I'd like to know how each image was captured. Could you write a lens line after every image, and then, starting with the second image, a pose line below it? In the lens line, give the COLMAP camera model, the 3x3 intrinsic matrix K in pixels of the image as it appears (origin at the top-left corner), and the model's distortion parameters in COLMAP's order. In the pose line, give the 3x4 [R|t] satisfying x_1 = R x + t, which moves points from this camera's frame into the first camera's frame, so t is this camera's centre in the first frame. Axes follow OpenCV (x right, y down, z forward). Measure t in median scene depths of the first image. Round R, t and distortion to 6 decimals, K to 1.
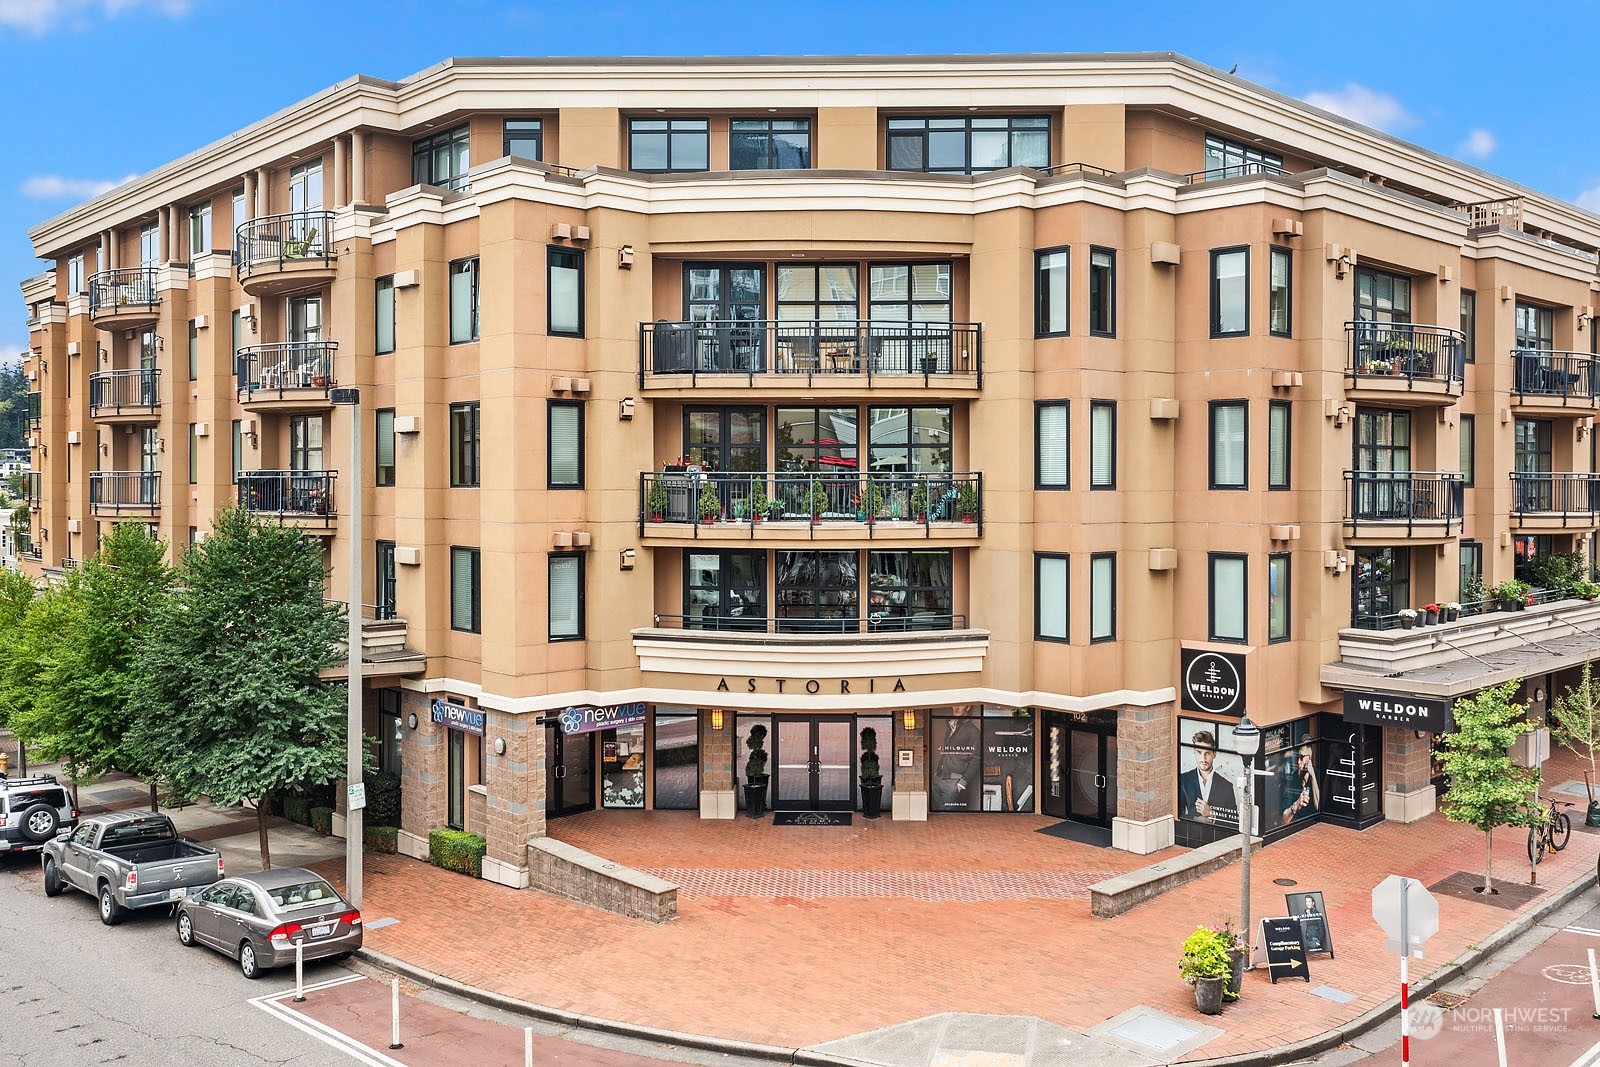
lens RADIAL K [[1408.8, 0, 820.5], [0, 1408.8, 473.8], [0, 0, 1]] dist [0.007315, -0.016286]
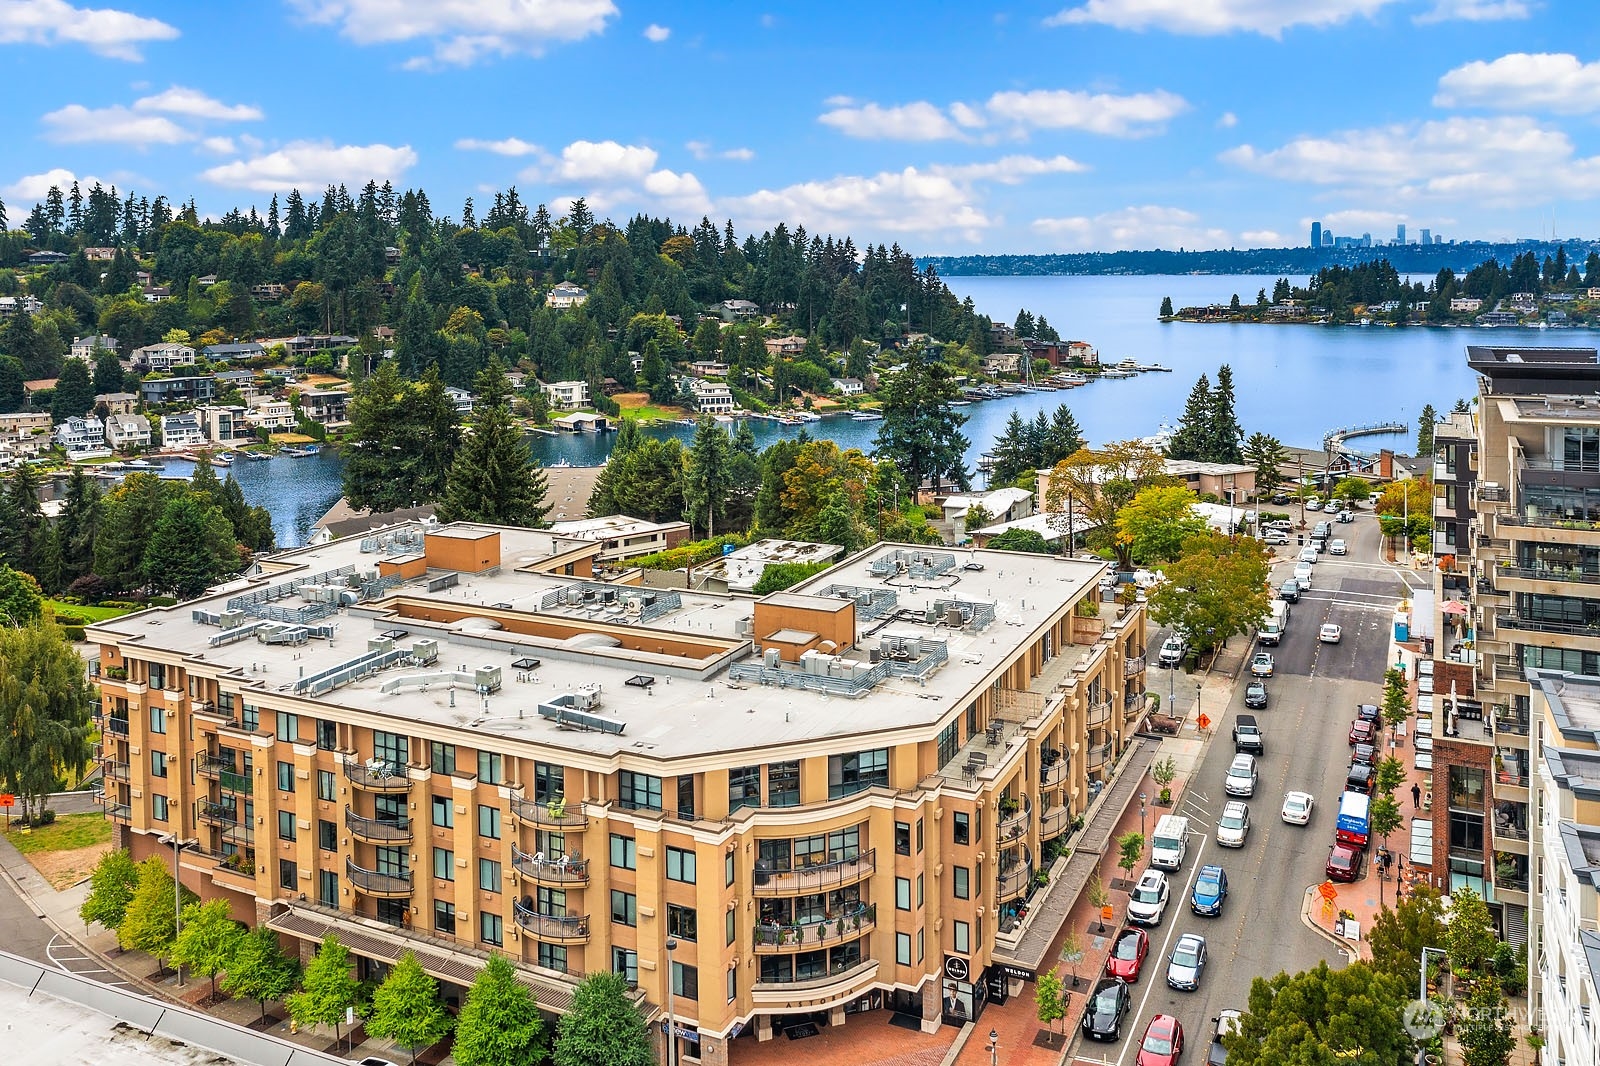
lens RADIAL K [[1312.6, 0, 795.4], [0, 1312.6, 310.4], [0, 0, 1]] dist [-0.007966, 0.010940]
pose [[0.937099, -0.023415, 0.348277, -0.859293], [0.012447, 0.999355, 0.033698, -1.199707], [-0.348841, -0.027243, 0.936786, -1.224948]]
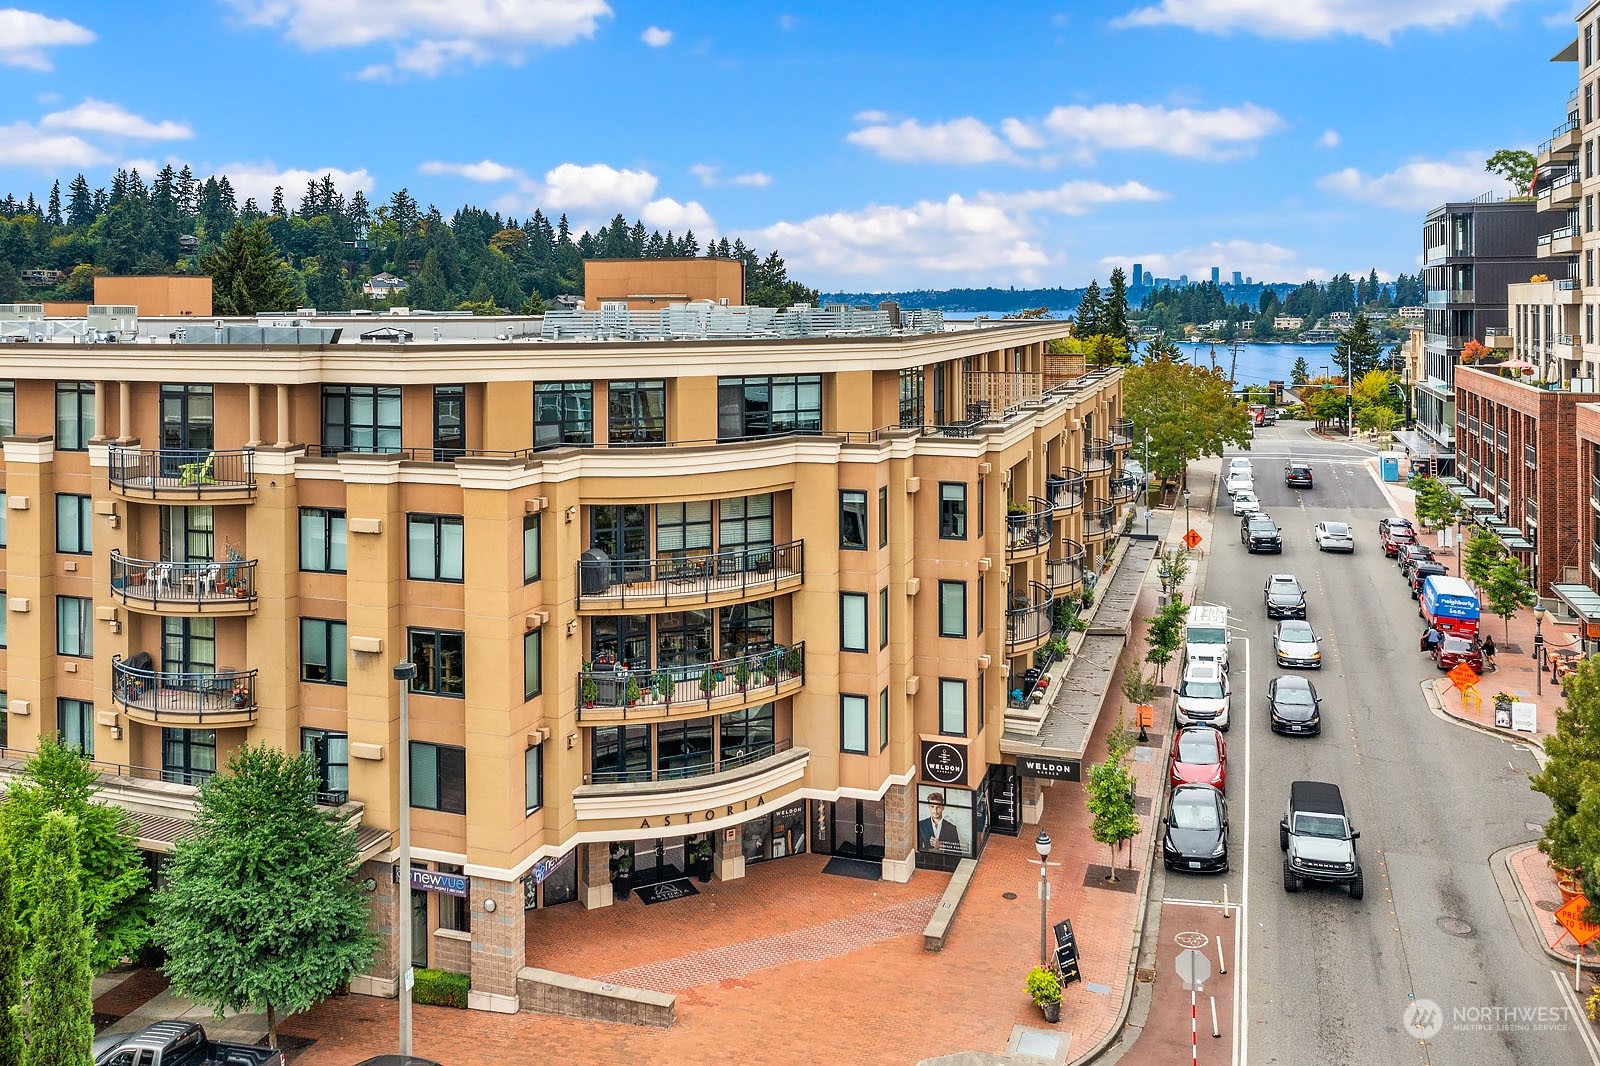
lens RADIAL K [[1312.6, 0, 793.7], [0, 1312.6, 306.6], [0, 0, 1]] dist [-0.007966, 0.010940]
pose [[0.887345, -0.006632, 0.461059, -0.517280], [0.007024, 0.999975, 0.000866, -0.347659], [-0.461053, 0.002470, 0.887369, -0.196628]]
